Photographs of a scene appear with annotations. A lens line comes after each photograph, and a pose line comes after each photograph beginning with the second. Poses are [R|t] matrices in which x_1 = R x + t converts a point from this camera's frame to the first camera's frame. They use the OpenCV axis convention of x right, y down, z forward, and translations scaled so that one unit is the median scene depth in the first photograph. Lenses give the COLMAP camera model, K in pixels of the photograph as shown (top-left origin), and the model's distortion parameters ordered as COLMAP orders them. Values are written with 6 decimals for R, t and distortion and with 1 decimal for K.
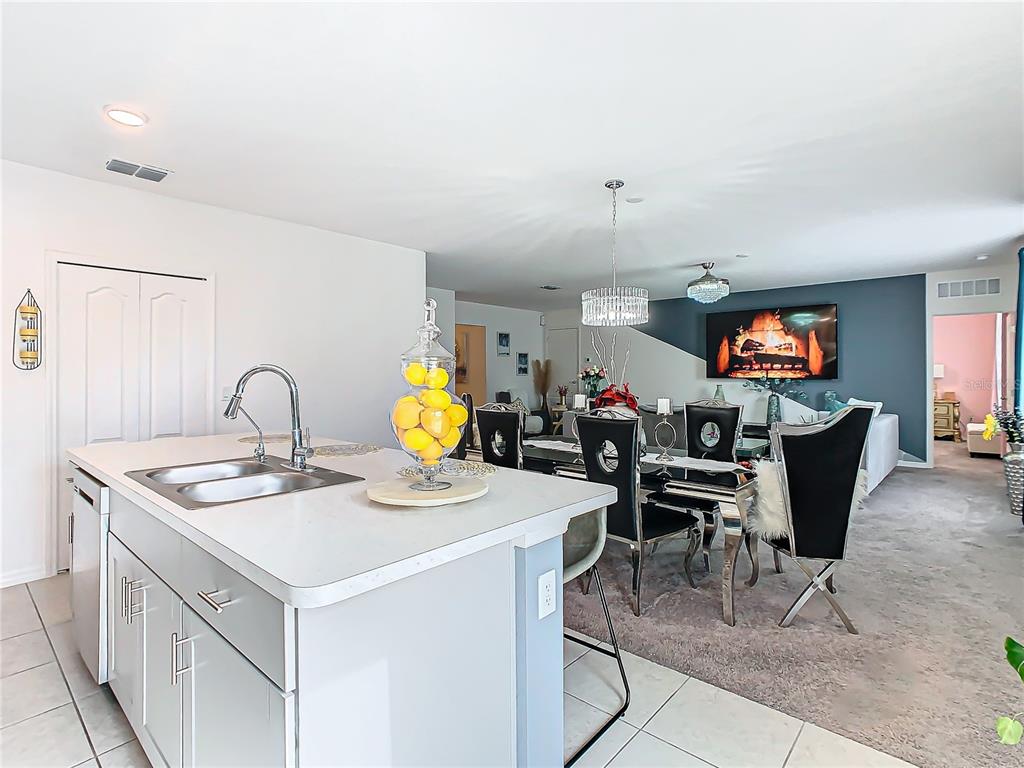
lens RADIAL K [[514.6, 0, 512.0], [0, 514.6, 384.0], [0, 0, 1]] dist [-0.002401, 0.000558]
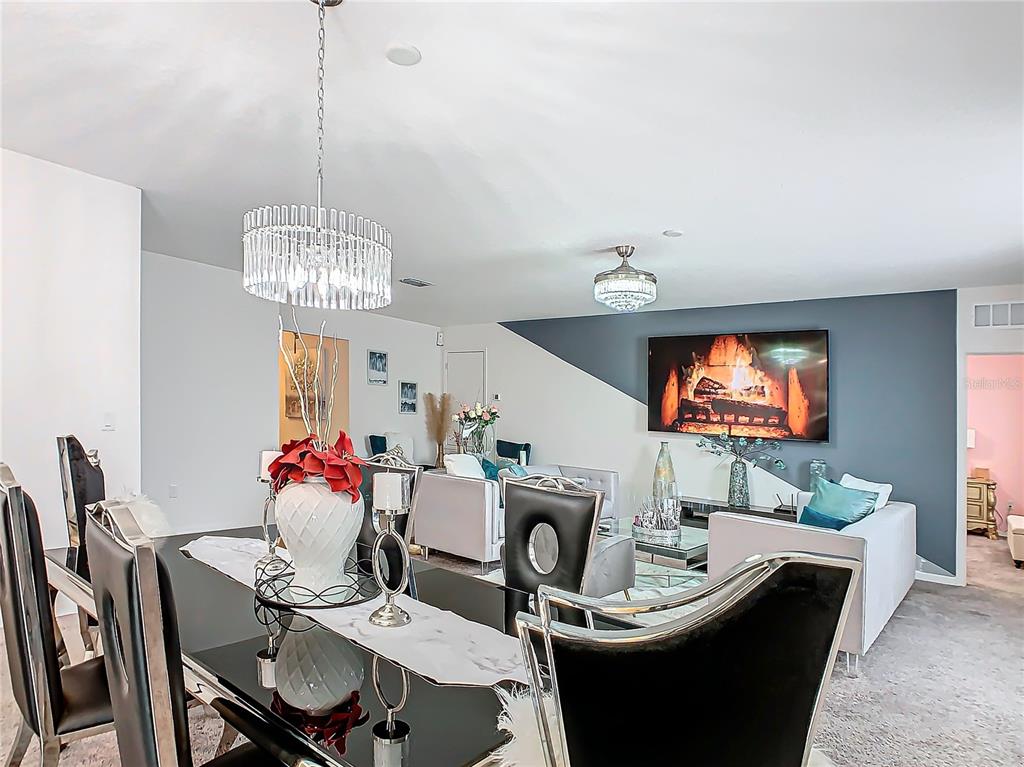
lens RADIAL K [[584.8, 0, 529.5], [0, 584.8, 384.4], [0, 0, 1]] dist [-0.000984, 0.000154]
pose [[0.996315, 0.058108, 0.063079, 0.188228], [-0.053308, 0.995736, -0.075286, -0.007205], [-0.067185, 0.071646, 0.995165, 0.256770]]
